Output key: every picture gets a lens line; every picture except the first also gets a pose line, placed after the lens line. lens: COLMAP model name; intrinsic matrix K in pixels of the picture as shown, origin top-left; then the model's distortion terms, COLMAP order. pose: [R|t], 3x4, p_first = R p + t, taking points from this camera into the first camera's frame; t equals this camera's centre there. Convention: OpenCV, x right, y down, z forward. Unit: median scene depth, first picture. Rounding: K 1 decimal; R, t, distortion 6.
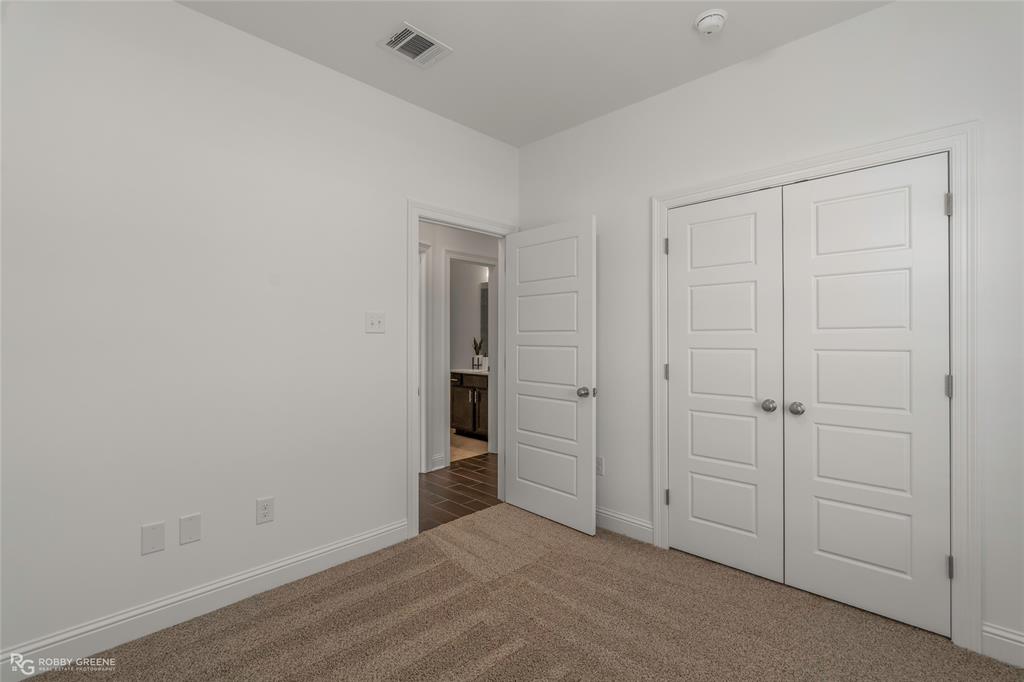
lens RADIAL K [[462.5, 0, 518.1], [0, 462.5, 338.4], [0, 0, 1]] dist [-0.001148, -0.000196]
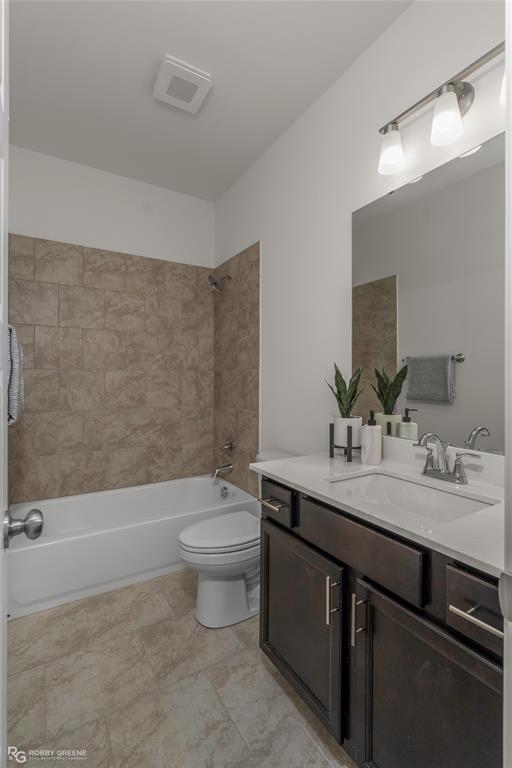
lens RADIAL K [[346.9, 0, 255.3], [0, 346.9, 380.3], [0, 0, 1]] dist [-0.001148, -0.000196]
pose [[0.965653, 0.010663, -0.259618, -0.086467], [-0.006682, 0.999846, 0.016213, 0.005656], [0.259751, -0.013921, 0.965575, 0.743941]]
